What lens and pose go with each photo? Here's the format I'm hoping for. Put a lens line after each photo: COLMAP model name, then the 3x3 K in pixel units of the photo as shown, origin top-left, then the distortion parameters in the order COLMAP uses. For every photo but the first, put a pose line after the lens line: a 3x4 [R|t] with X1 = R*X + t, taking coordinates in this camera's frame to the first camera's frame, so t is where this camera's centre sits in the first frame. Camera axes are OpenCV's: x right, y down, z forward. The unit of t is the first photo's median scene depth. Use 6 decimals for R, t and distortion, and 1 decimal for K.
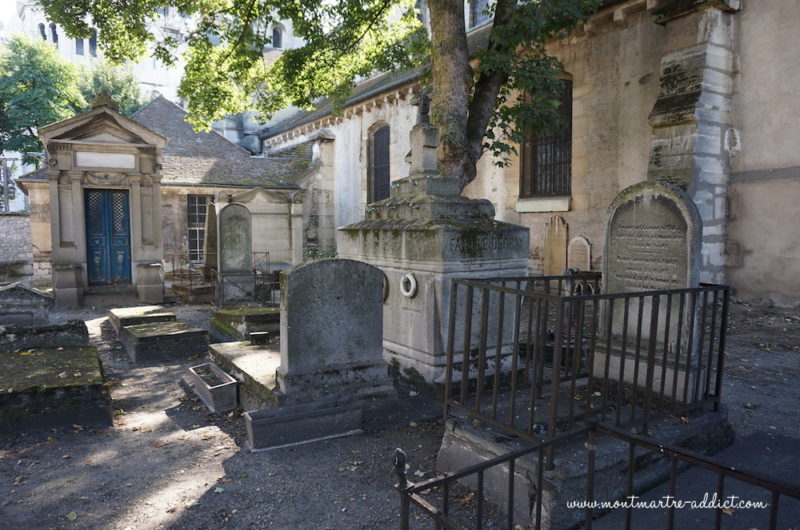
lens RADIAL K [[591.4, 0, 401.9], [0, 591.4, 265.9], [0, 0, 1]] dist [-0.041488, -0.002910]
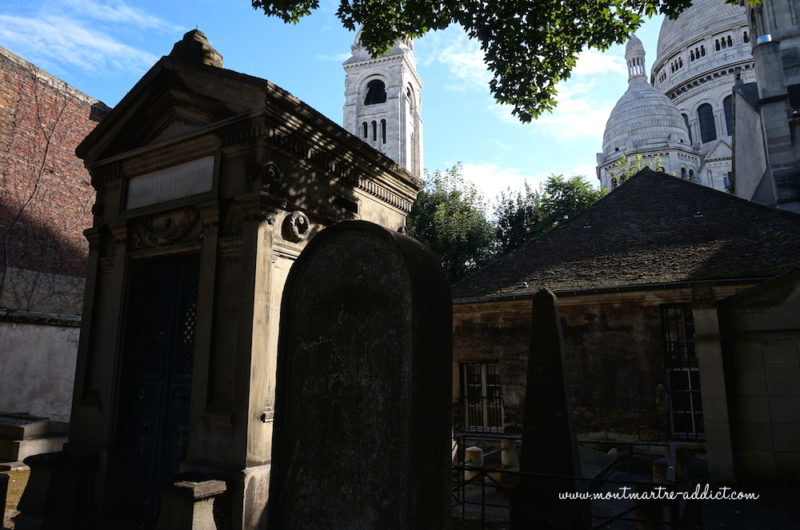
lens RADIAL K [[533.0, 0, 397.5], [0, 533.0, 267.5], [0, 0, 1]] dist [-0.045486, 0.003116]
pose [[0.512649, -0.162183, -0.843141, -0.078950], [-0.062512, 0.972341, -0.225044, -0.032305], [0.856319, 0.168075, 0.488332, 0.560388]]
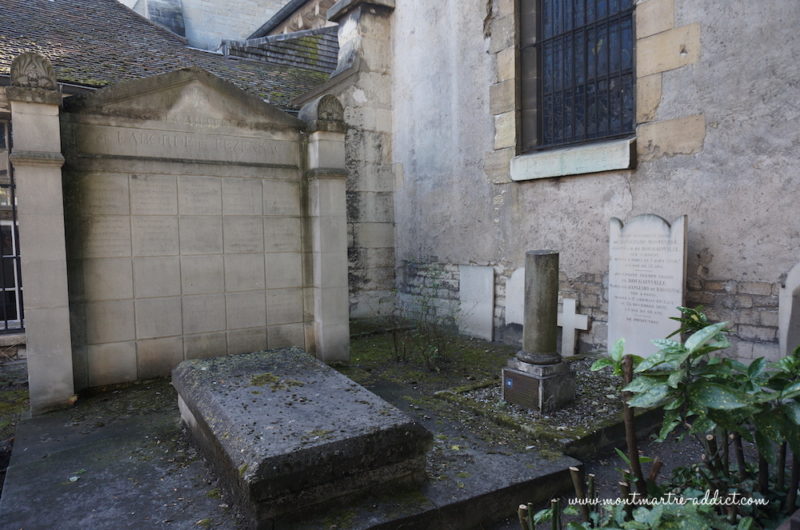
lens RADIAL K [[533.0, 0, 398.7], [0, 533.0, 267.7], [0, 0, 1]] dist [-0.045486, 0.003116]
pose [[0.997549, -0.018536, 0.067467, -0.159578], [0.018761, 0.999820, -0.002705, -0.035671], [-0.067405, 0.003964, 0.997718, 0.721807]]
